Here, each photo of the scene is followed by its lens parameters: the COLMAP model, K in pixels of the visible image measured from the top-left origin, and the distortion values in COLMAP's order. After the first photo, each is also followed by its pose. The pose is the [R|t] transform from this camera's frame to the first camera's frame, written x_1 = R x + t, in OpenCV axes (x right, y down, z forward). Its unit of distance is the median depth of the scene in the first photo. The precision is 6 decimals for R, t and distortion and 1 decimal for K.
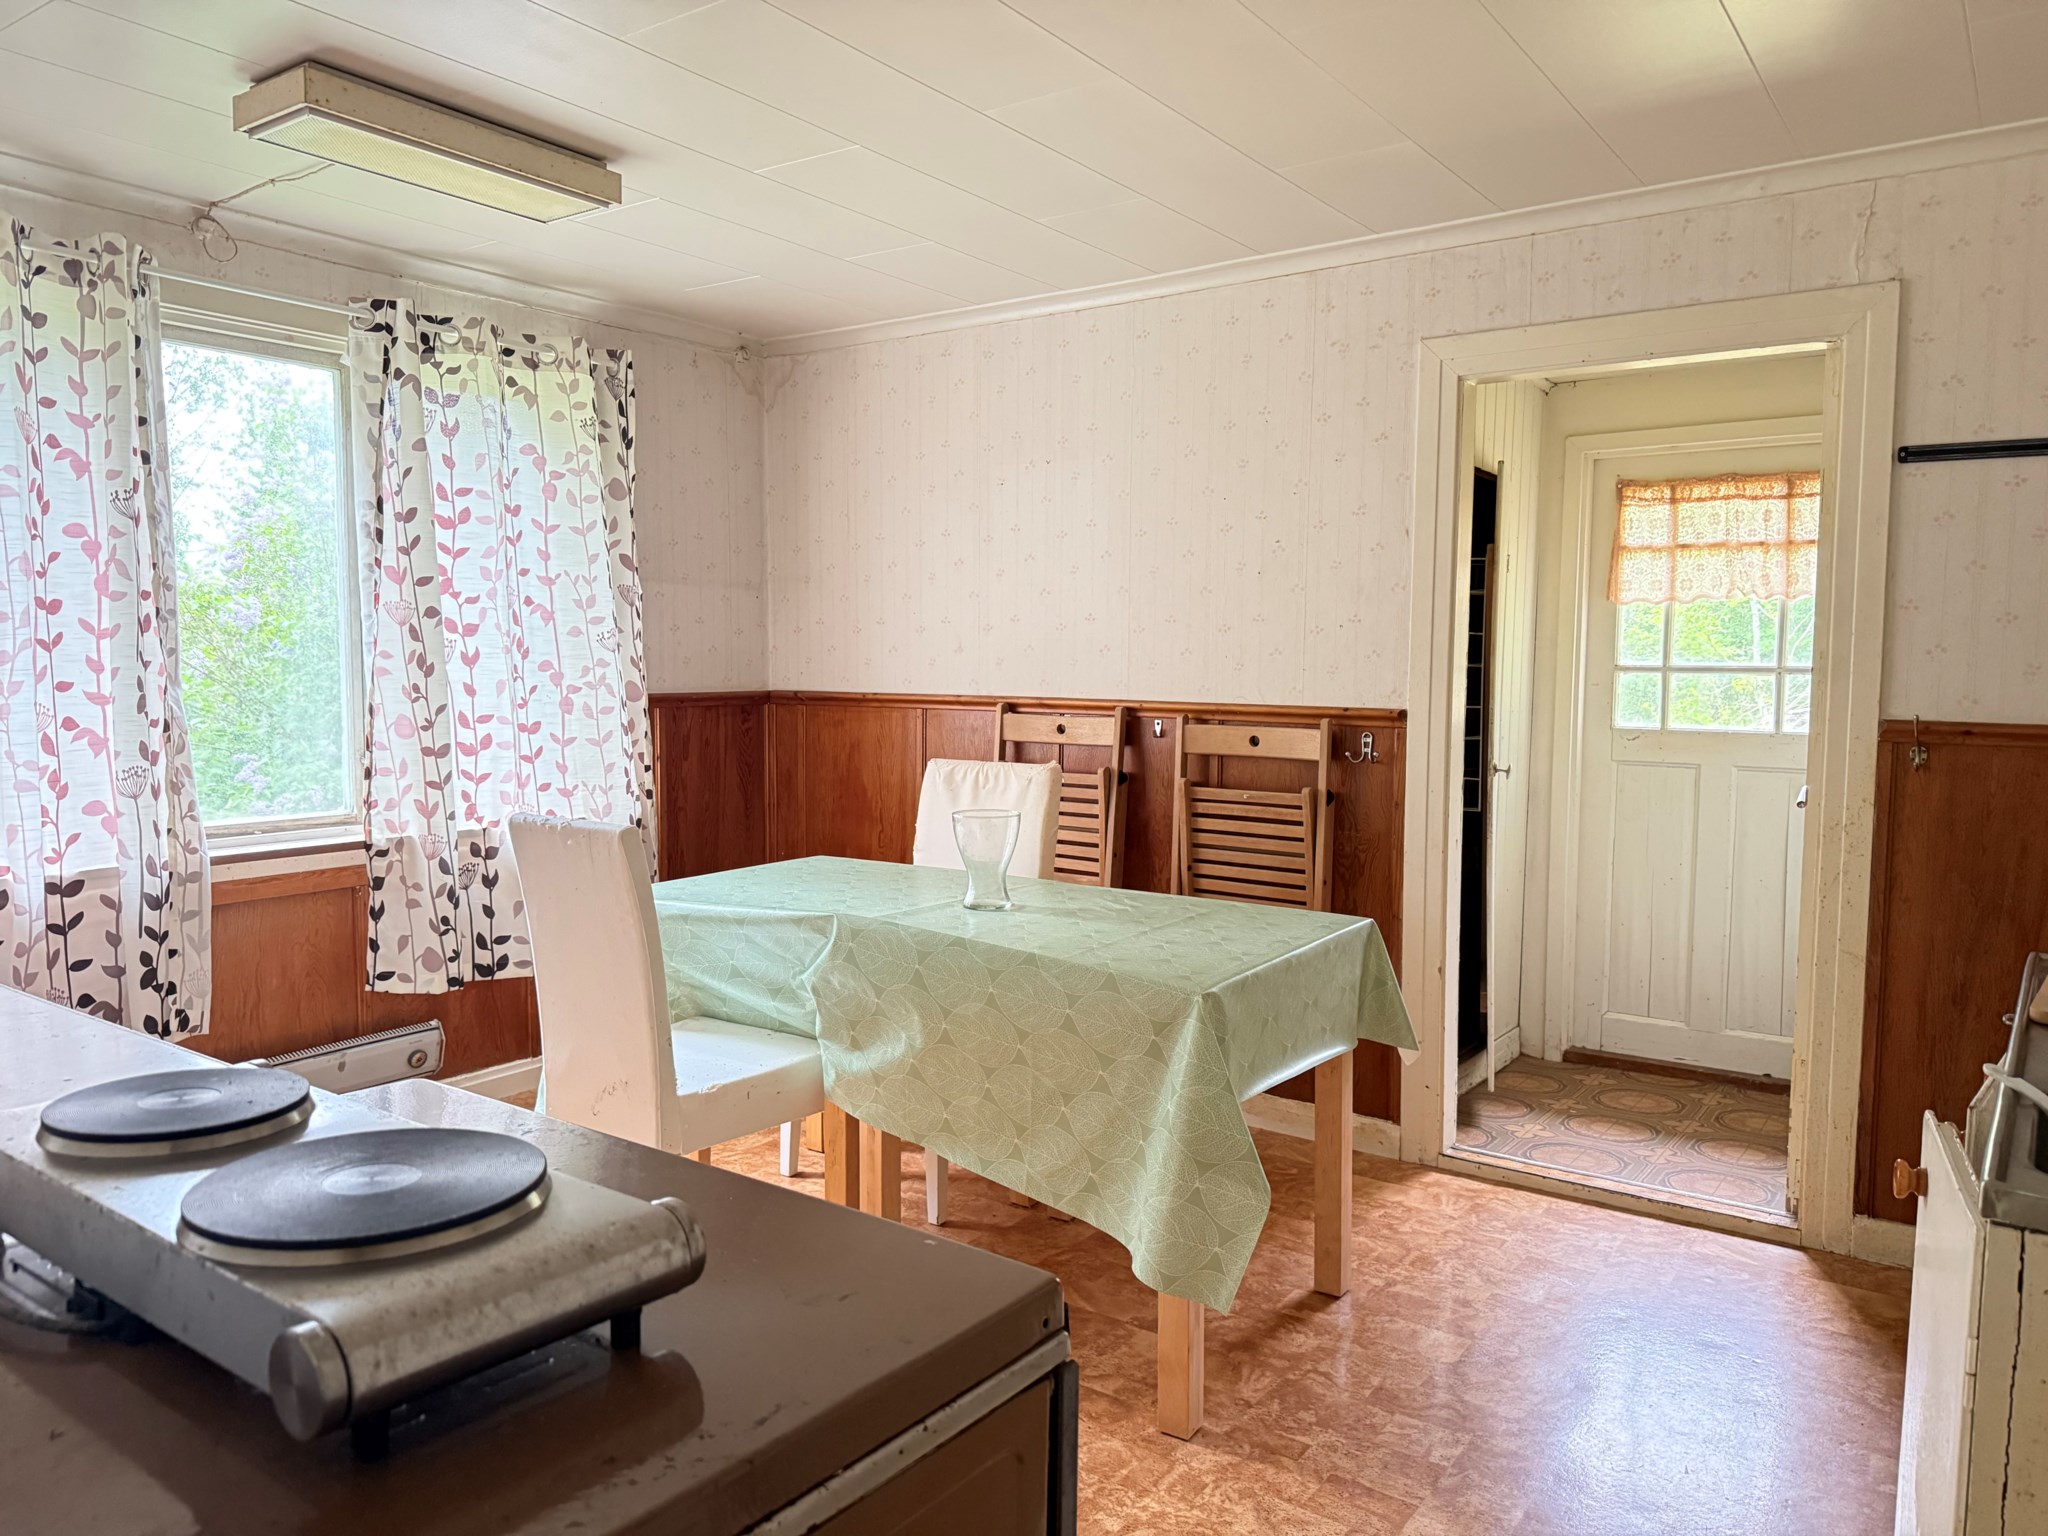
lens RADIAL K [[1431.5, 0, 1024.0], [0, 1431.5, 768.0], [0, 0, 1]] dist [0.078306, -0.118241]
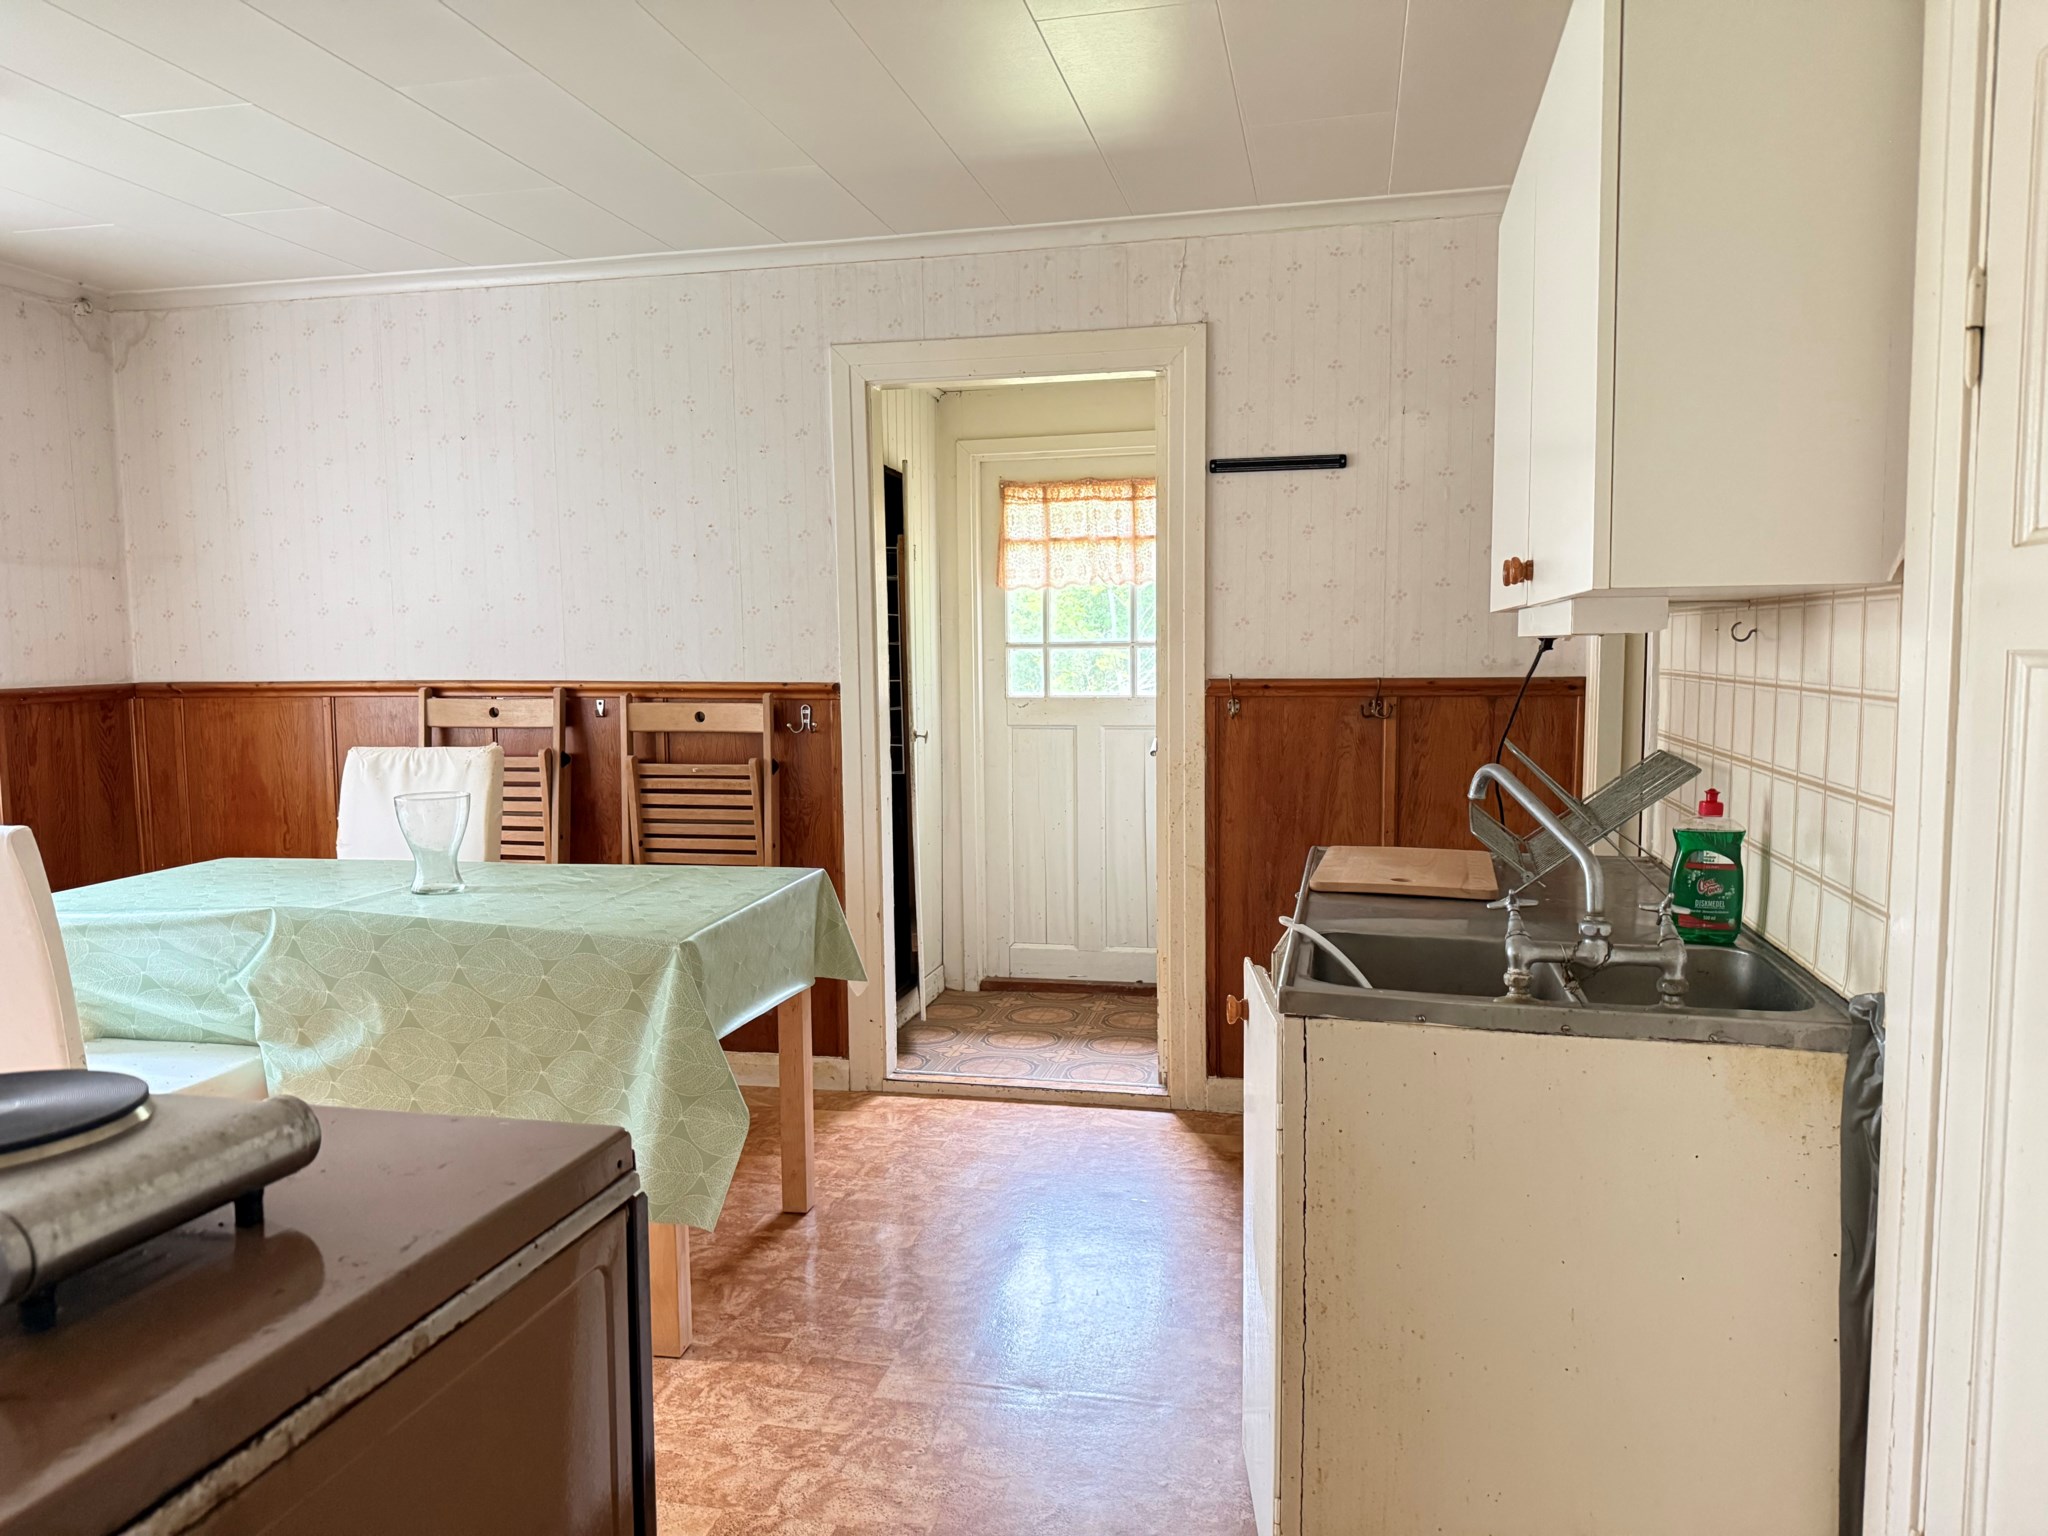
lens RADIAL K [[1436.7, 0, 1005.7], [0, 1436.7, 759.9], [0, 0, 1]] dist [0.181446, -0.274127]
pose [[0.924102, -0.047509, 0.379182, -0.037889], [0.046843, 0.998842, 0.010986, 0.011936], [-0.379265, 0.007609, 0.925257, -0.073118]]
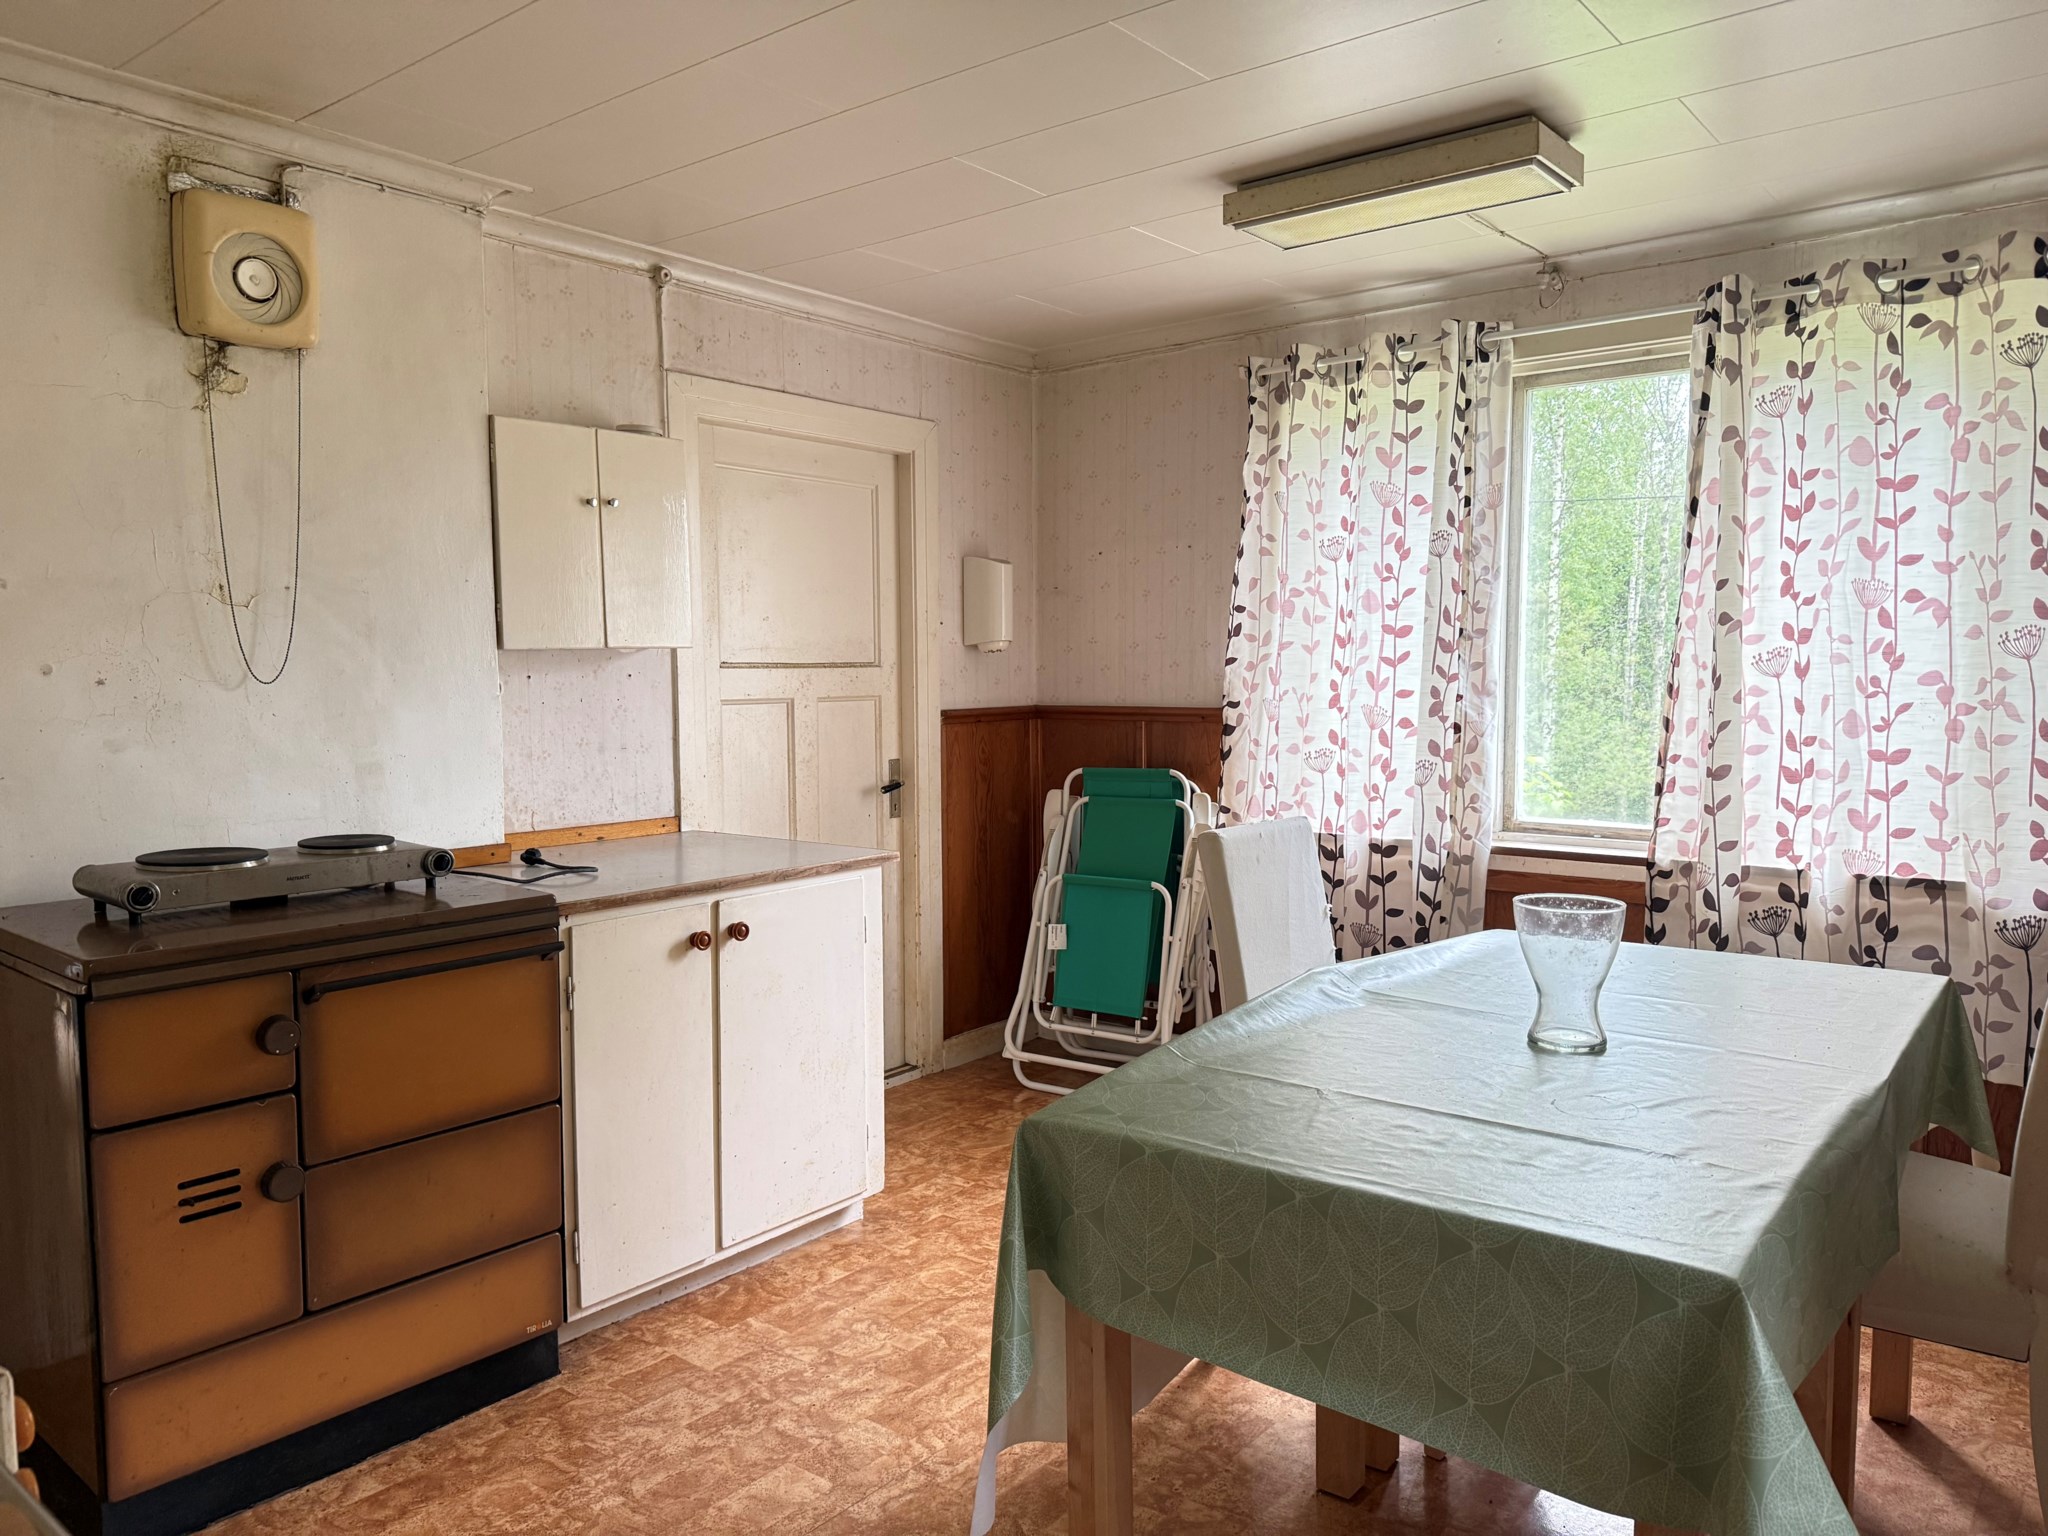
lens RADIAL K [[1431.5, 0, 1024.0], [0, 1431.5, 768.0], [0, 0, 1]] dist [0.078306, -0.118241]
pose [[-0.071739, 0.065020, -0.995302, 0.536075], [-0.071597, 0.994963, 0.070158, -0.048013], [0.994850, 0.076294, -0.066722, 0.644889]]
